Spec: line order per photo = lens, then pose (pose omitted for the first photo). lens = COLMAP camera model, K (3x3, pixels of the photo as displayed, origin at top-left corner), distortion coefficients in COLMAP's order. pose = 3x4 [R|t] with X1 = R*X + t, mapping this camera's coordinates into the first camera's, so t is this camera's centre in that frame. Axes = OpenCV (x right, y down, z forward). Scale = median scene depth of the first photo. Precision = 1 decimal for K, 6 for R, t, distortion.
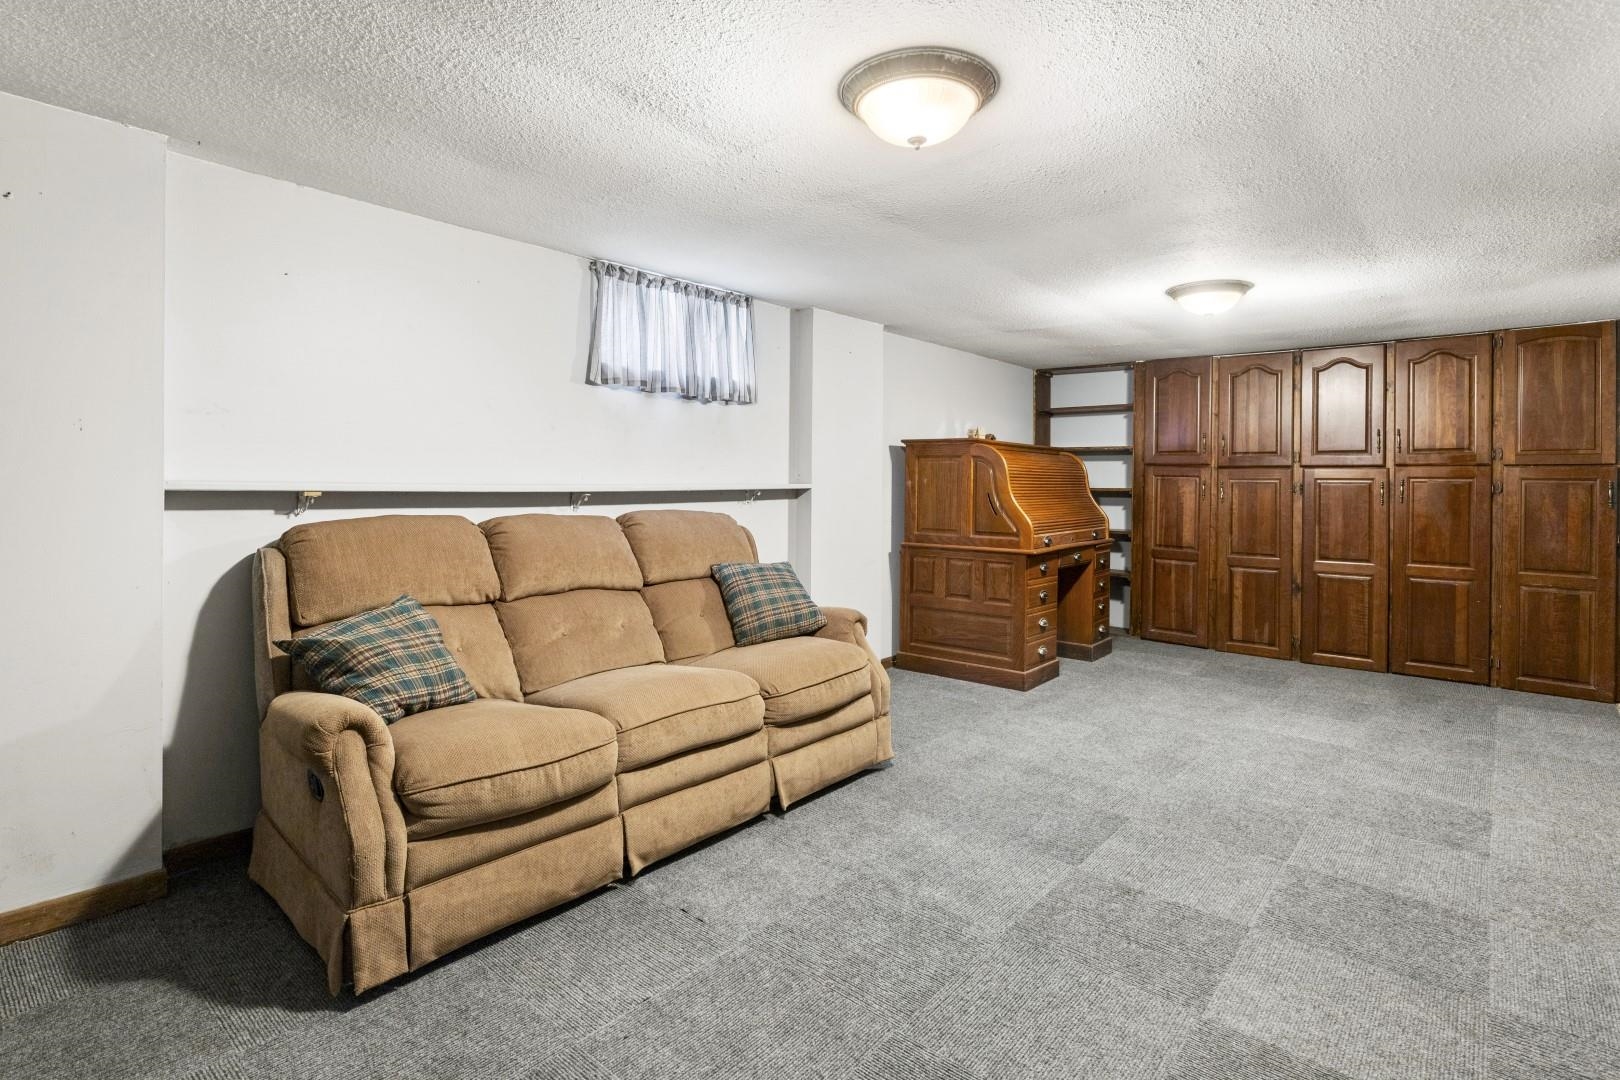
lens RADIAL K [[802.0, 0, 819.1], [0, 802.0, 486.8], [0, 0, 1]] dist [-0.002830, 0.001572]
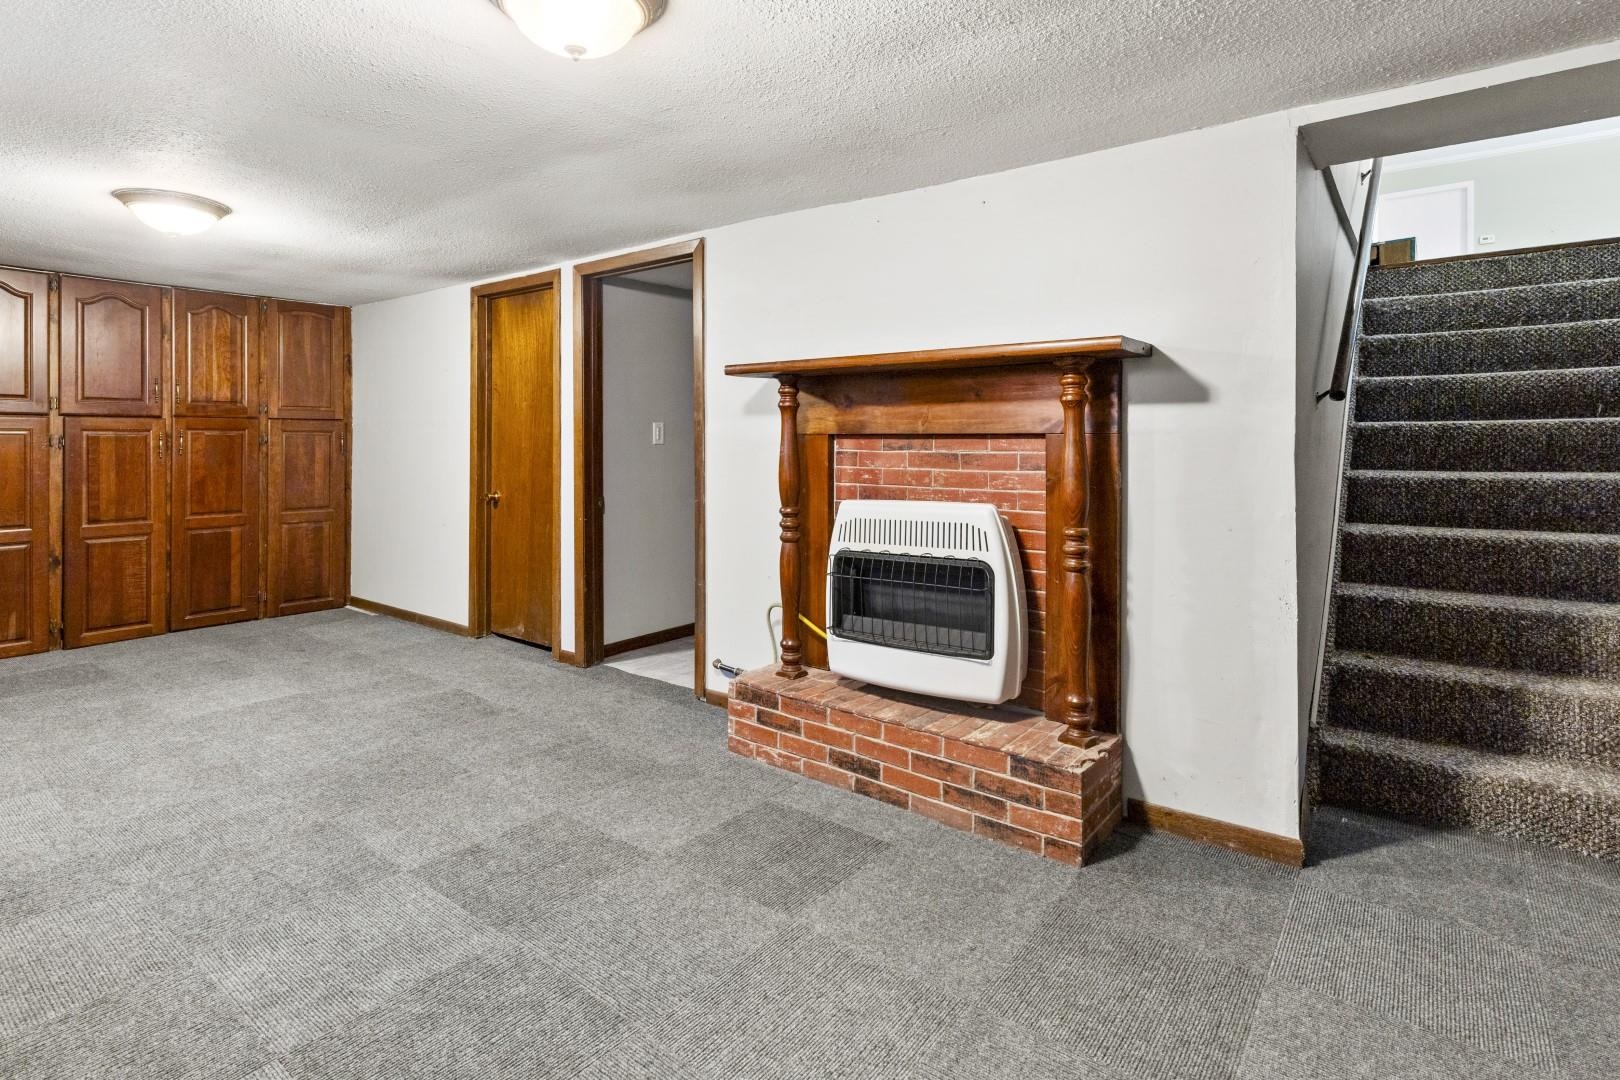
lens RADIAL K [[802.0, 0, 803.8], [0, 802.0, 446.1], [0, 0, 1]] dist [-0.002830, 0.001572]
pose [[-0.038522, -0.016501, 0.999121, -0.277898], [0.002205, 0.999860, 0.016599, -0.005124], [-0.999255, 0.002843, -0.038480, 0.284775]]
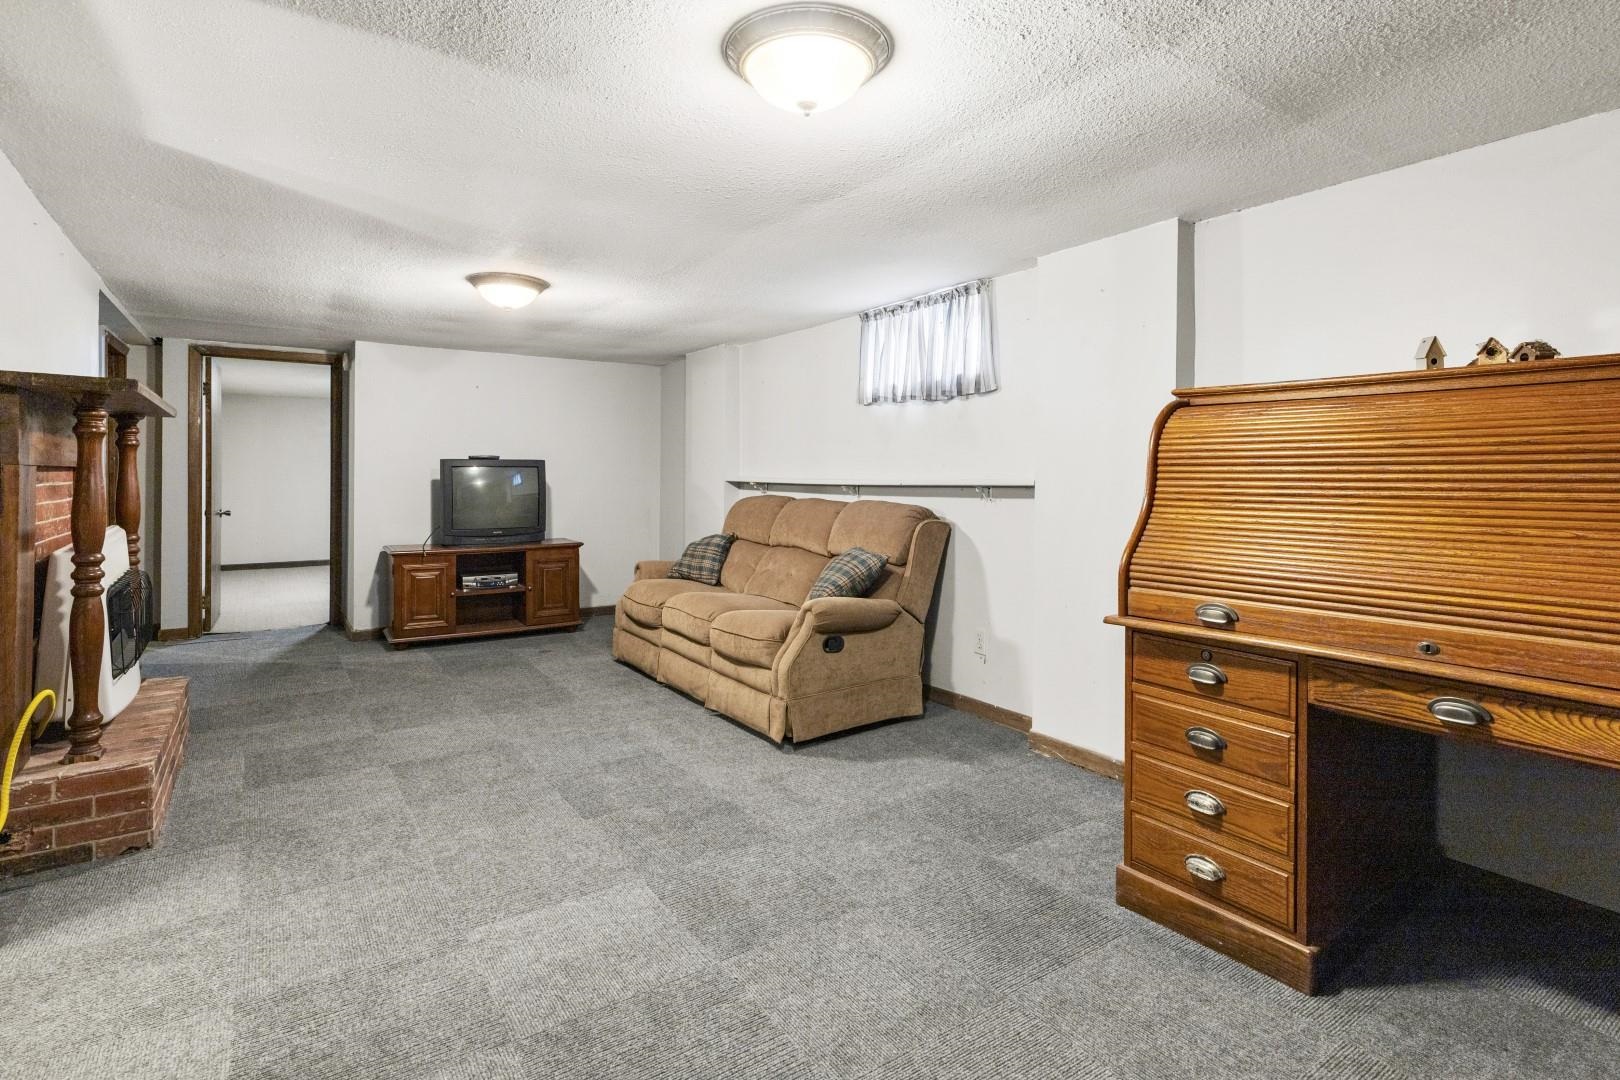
lens RADIAL K [[802.0, 0, 802.8], [0, 802.0, 479.3], [0, 0, 1]] dist [-0.002830, 0.001572]
pose [[-0.271672, -0.001838, -0.962388, 0.690032], [-0.008031, 0.999968, 0.000357, -0.001946], [0.962357, 0.007825, -0.271677, 0.834703]]
